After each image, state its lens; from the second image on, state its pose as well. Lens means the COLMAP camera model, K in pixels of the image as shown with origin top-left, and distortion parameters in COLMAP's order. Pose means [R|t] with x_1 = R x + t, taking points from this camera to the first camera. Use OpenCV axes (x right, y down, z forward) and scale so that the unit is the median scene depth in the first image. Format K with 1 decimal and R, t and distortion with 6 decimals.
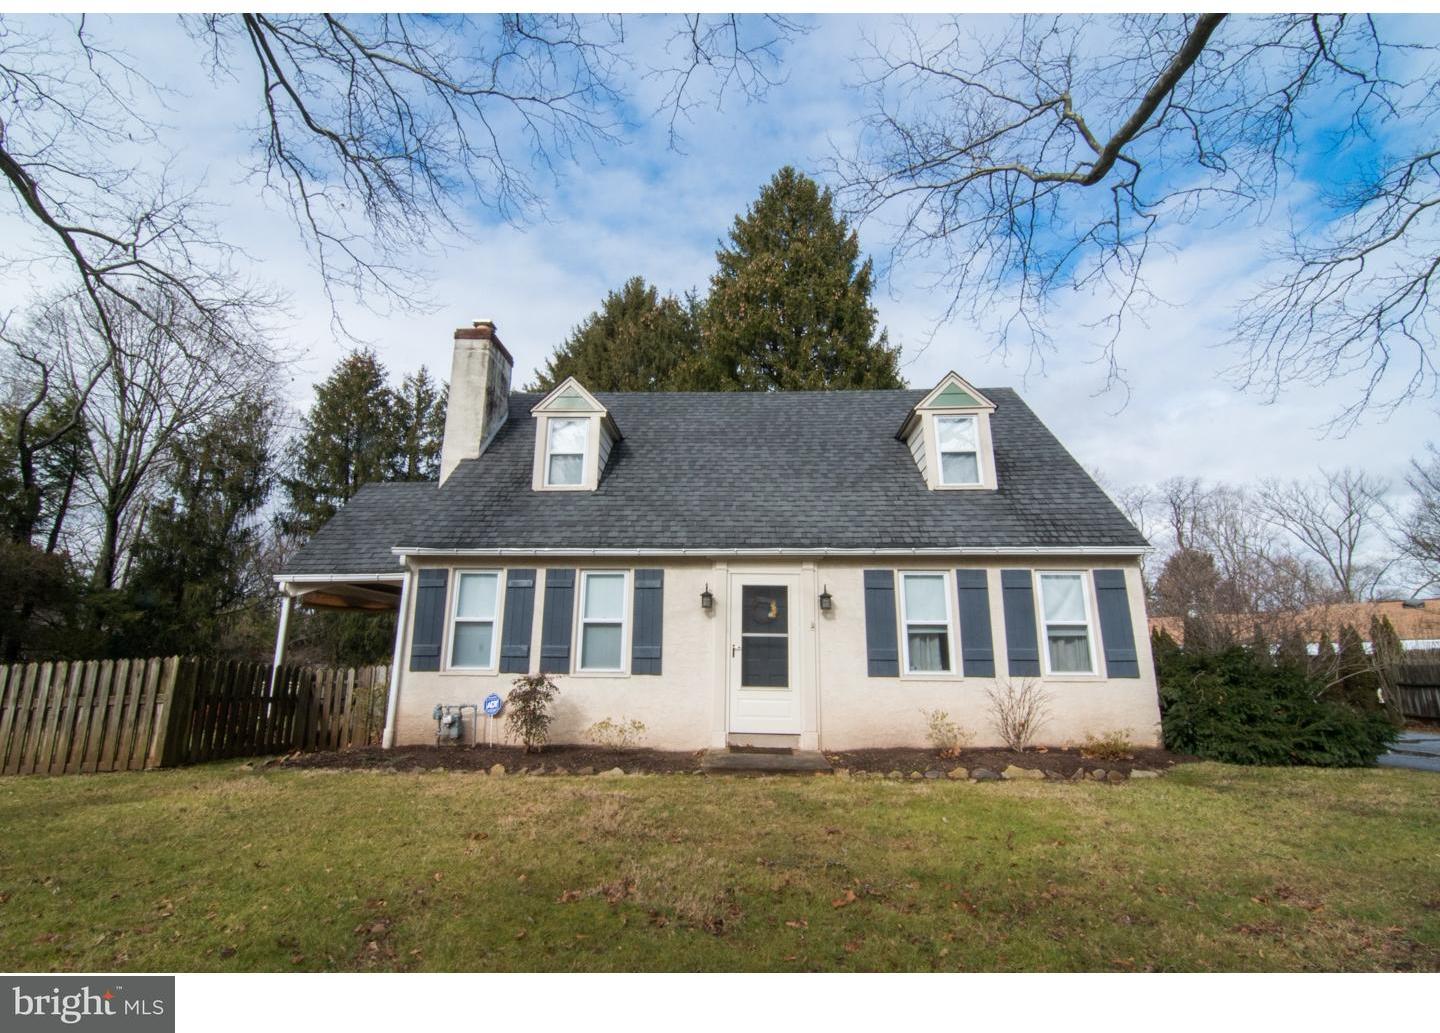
lens RADIAL K [[692.2, 0, 708.9], [0, 692.2, 505.1], [0, 0, 1]] dist [-0.013124, -0.007450]
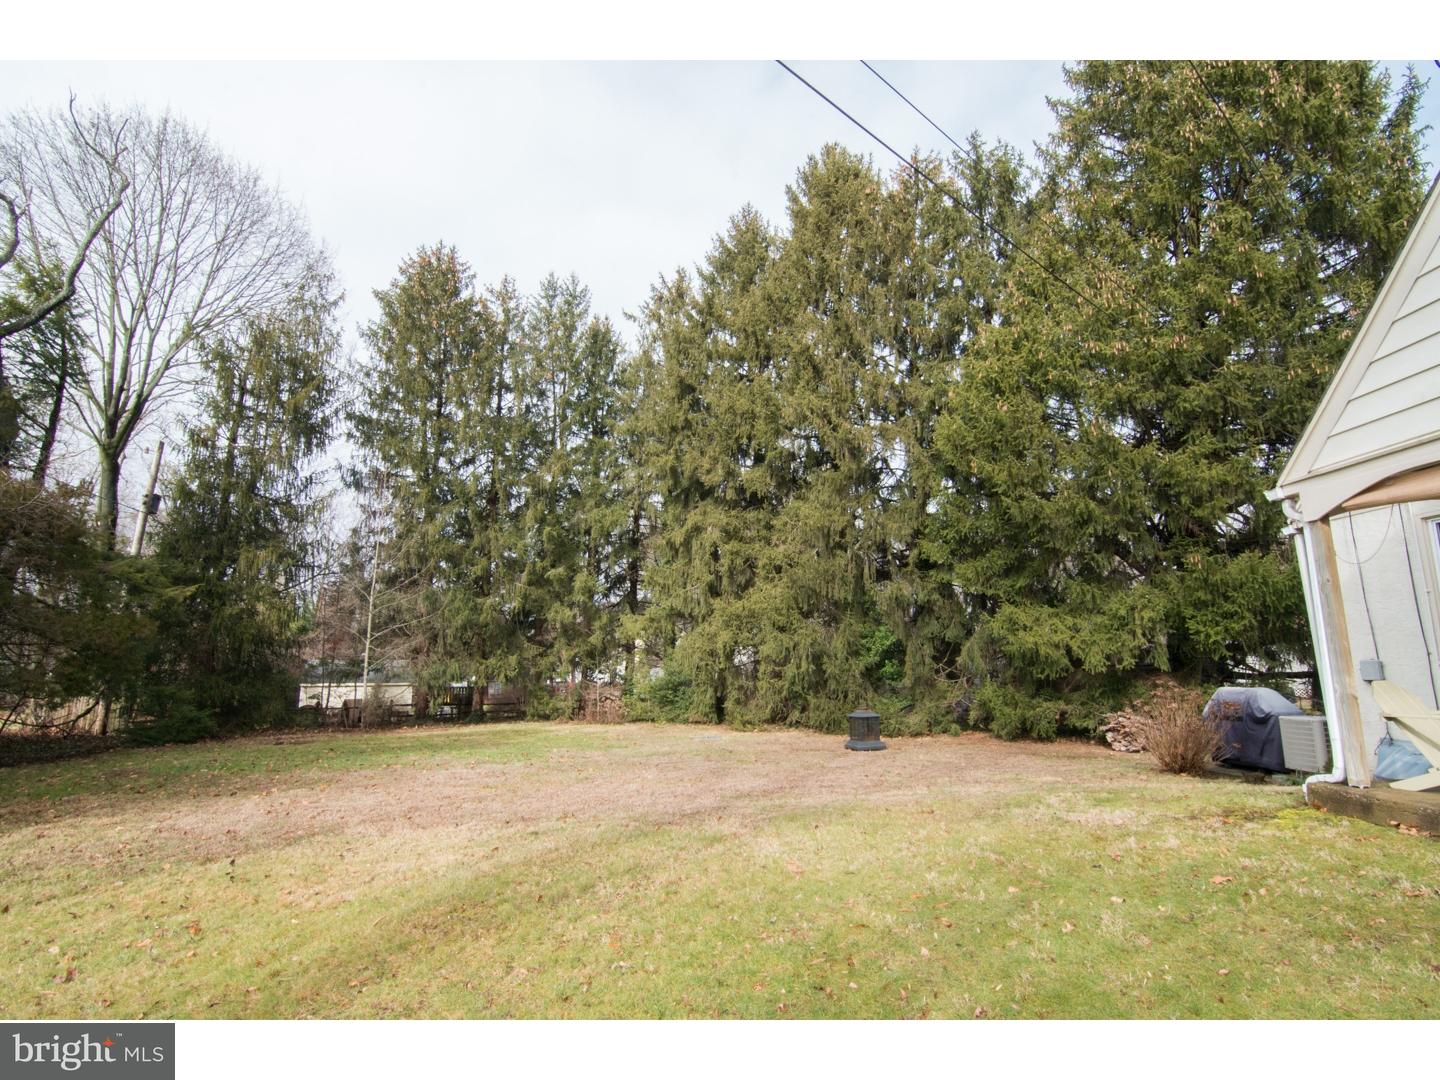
lens RADIAL K [[689.0, 0, 710.8], [0, 689.0, 540.2], [0, 0, 1]] dist [-0.020365, -0.004415]
pose [[0.997528, -0.005095, 0.070083, -1.065908], [0.000567, 0.997918, 0.064487, 0.194847], [-0.070265, -0.064288, 0.995455, 0.897840]]
